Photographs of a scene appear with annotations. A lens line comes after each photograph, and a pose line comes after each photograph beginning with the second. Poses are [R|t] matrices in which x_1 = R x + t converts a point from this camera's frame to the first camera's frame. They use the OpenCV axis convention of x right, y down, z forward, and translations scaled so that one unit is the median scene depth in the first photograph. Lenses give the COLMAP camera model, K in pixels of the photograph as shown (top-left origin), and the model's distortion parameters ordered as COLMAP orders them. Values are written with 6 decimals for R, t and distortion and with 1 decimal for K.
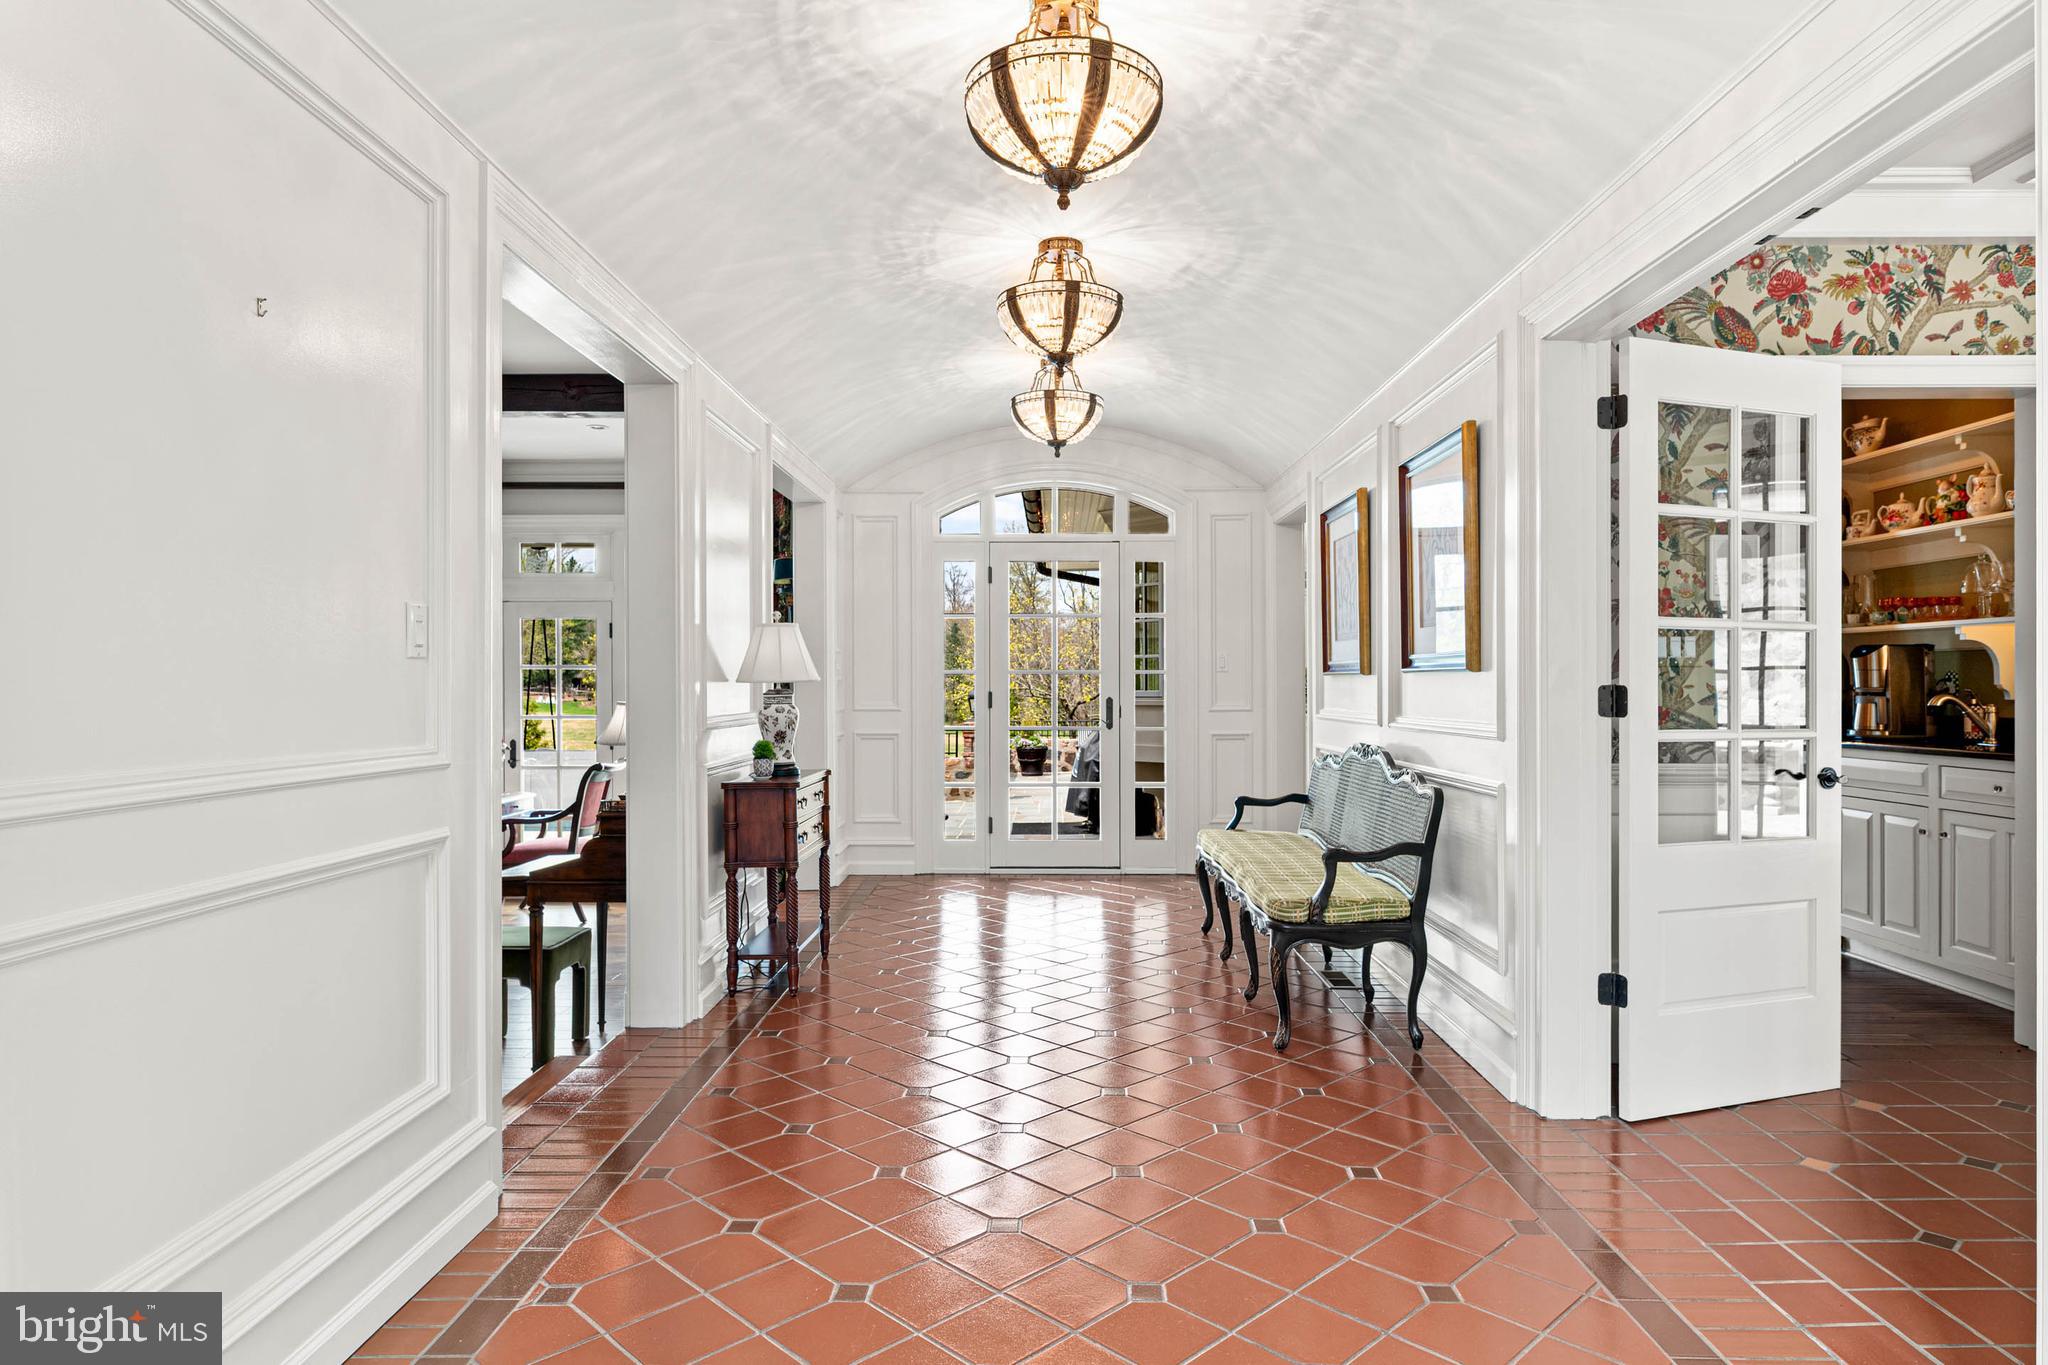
lens RADIAL K [[1181.5, 0, 1023.7], [0, 1181.5, 680.1], [0, 0, 1]] dist [0.001371, 0.000278]
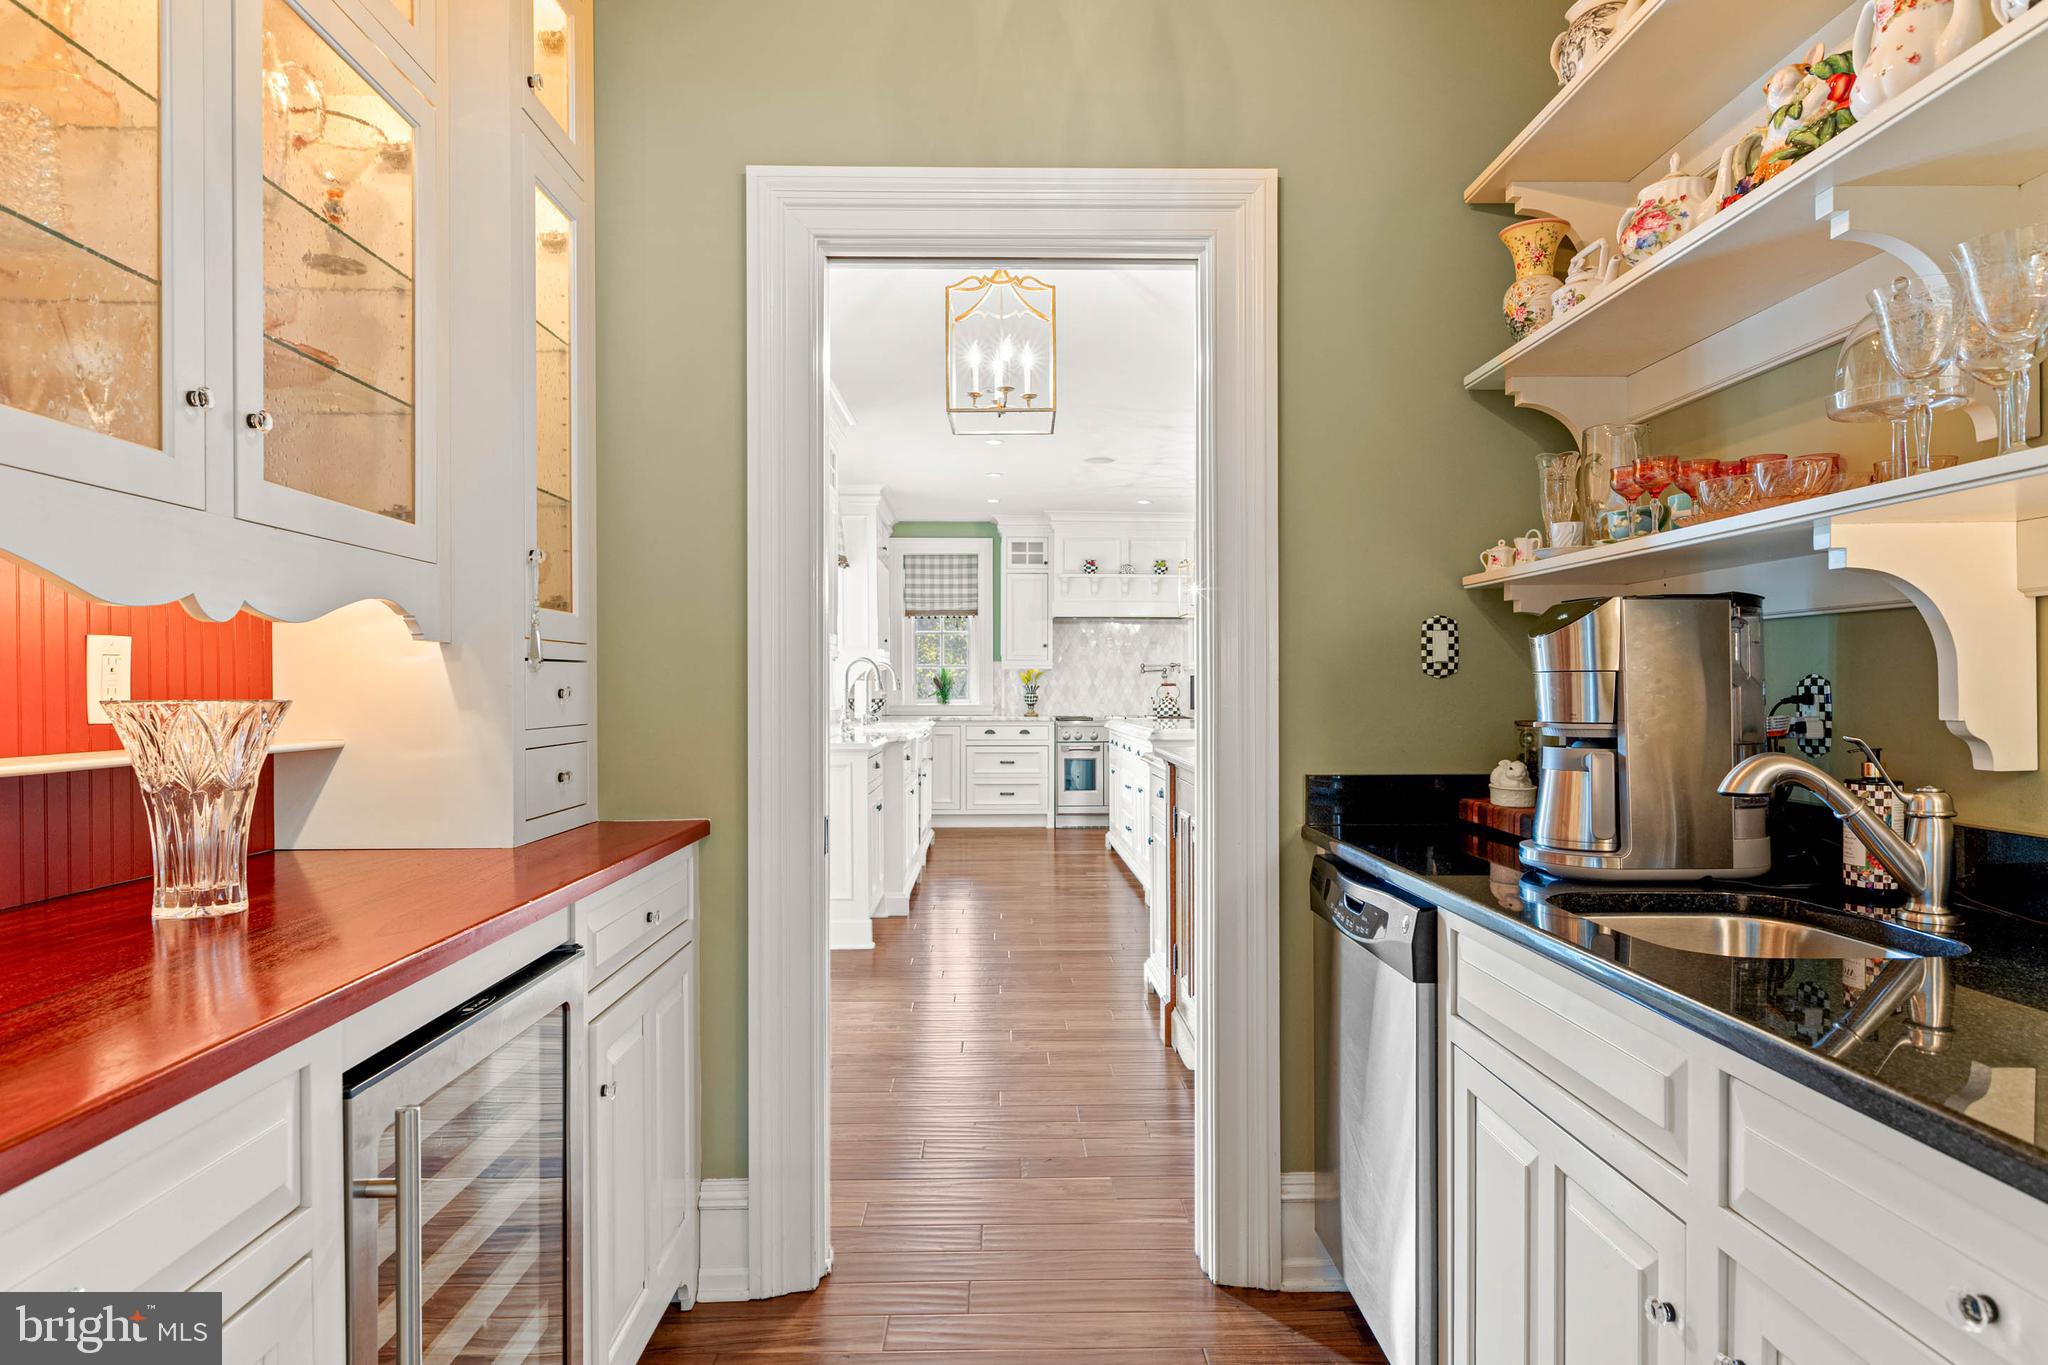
lens RADIAL K [[1181.5, 0, 1018.0], [0, 1181.5, 690.7], [0, 0, 1]] dist [0.001371, 0.000278]
pose [[0.999305, 0.002179, 0.037206, 0.565802], [-0.002323, 0.999990, 0.003818, -0.004063], [-0.037197, -0.003902, 0.999300, 0.696437]]
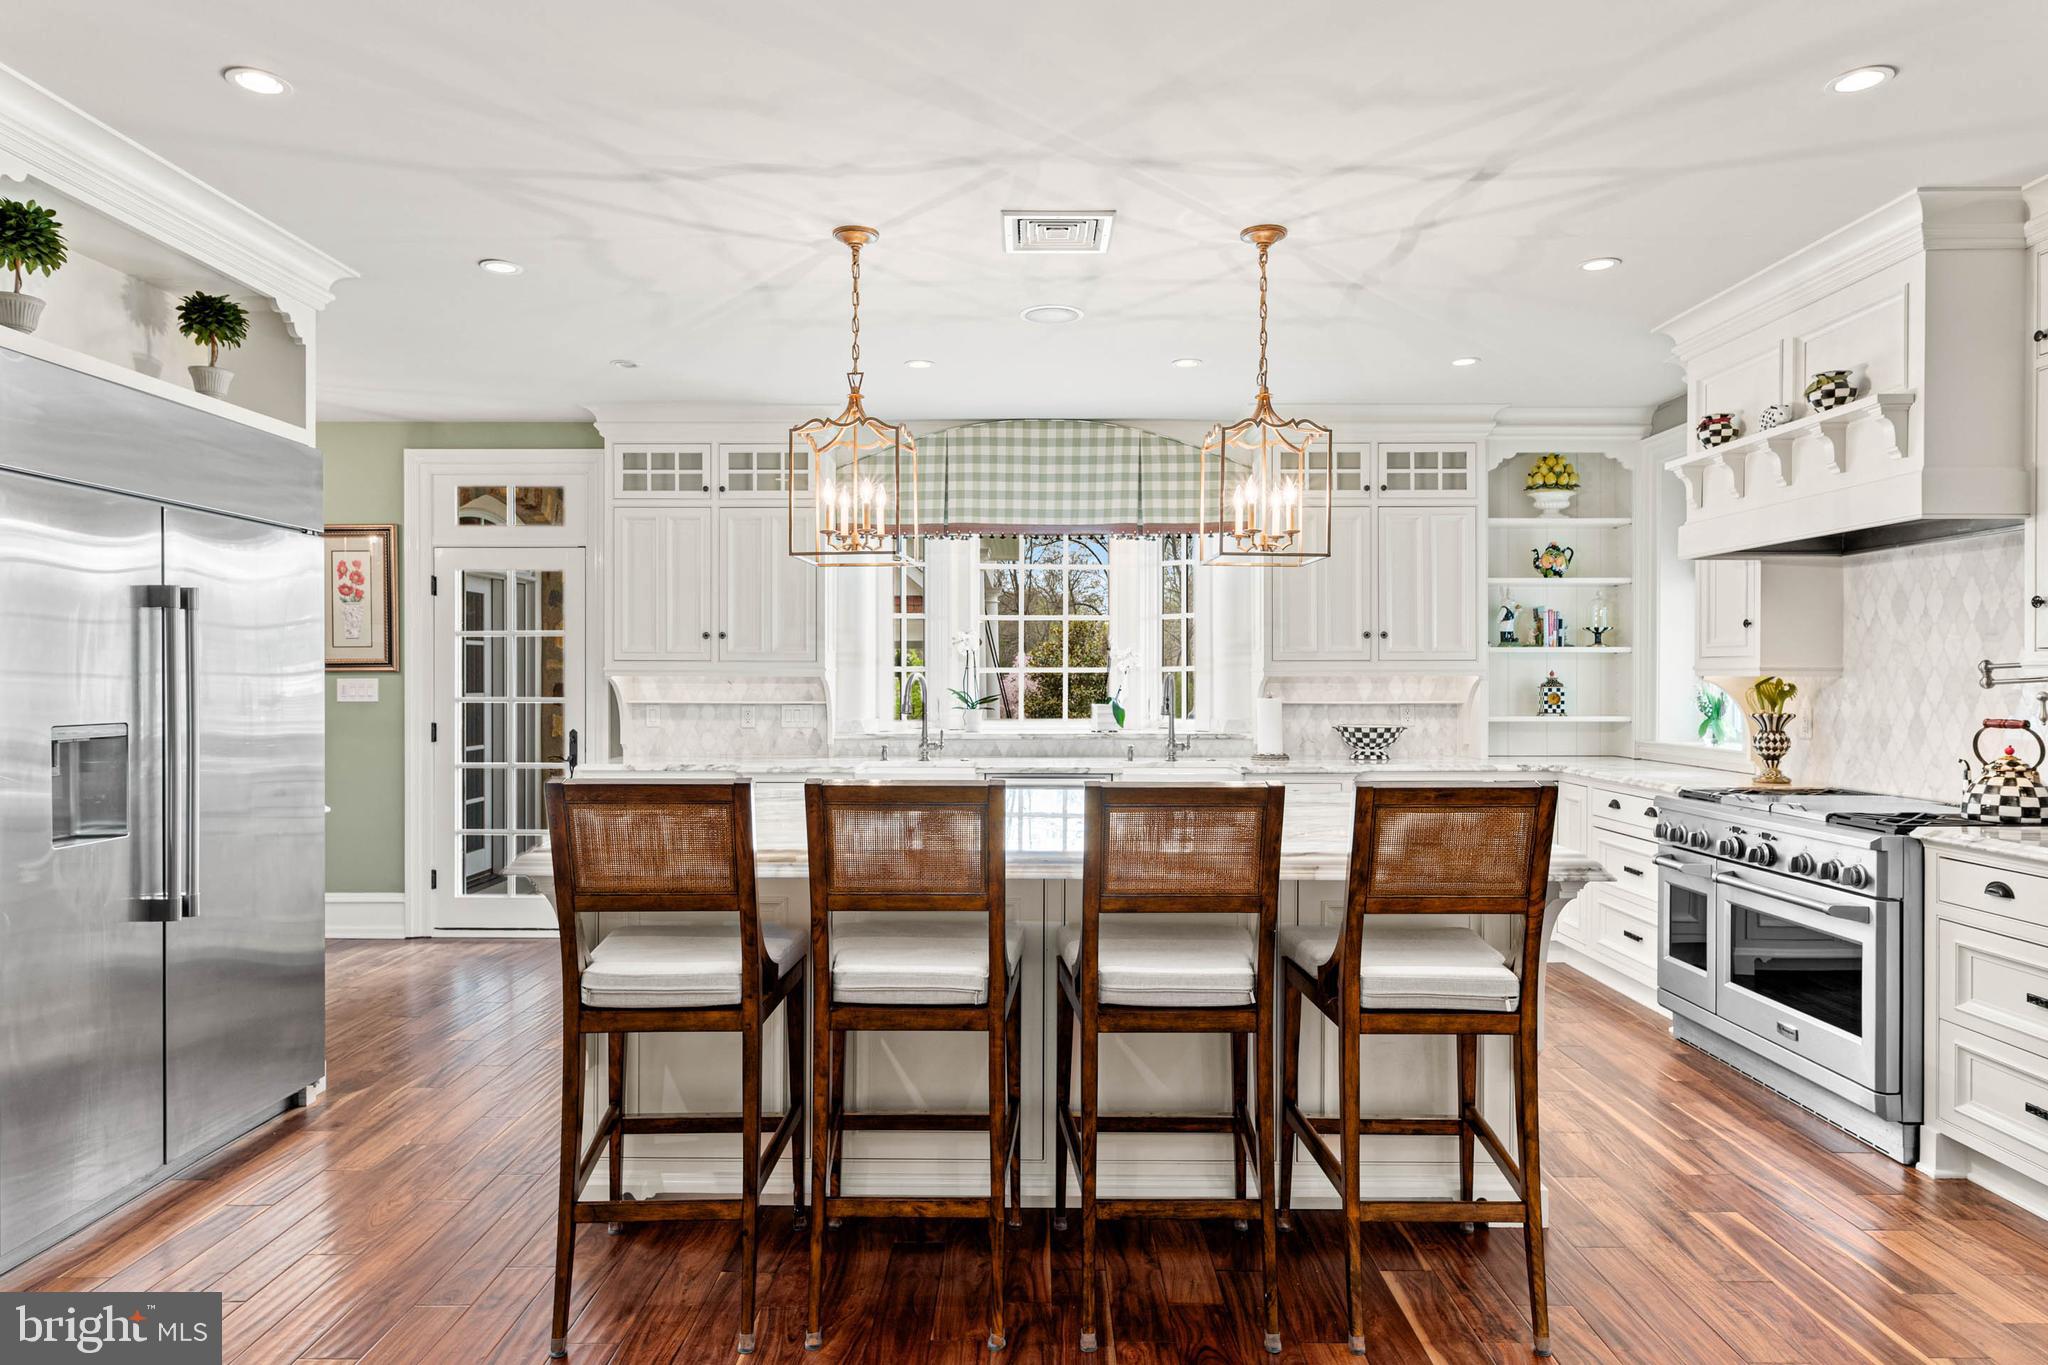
lens RADIAL K [[1181.5, 0, 1028.4], [0, 1181.5, 686.5], [0, 0, 1]] dist [0.001371, 0.000278]
pose [[0.012518, 0.008876, -0.999882, 0.717566], [0.000626, 0.999960, 0.008884, -0.008706], [0.999921, -0.000737, 0.012511, 0.919947]]
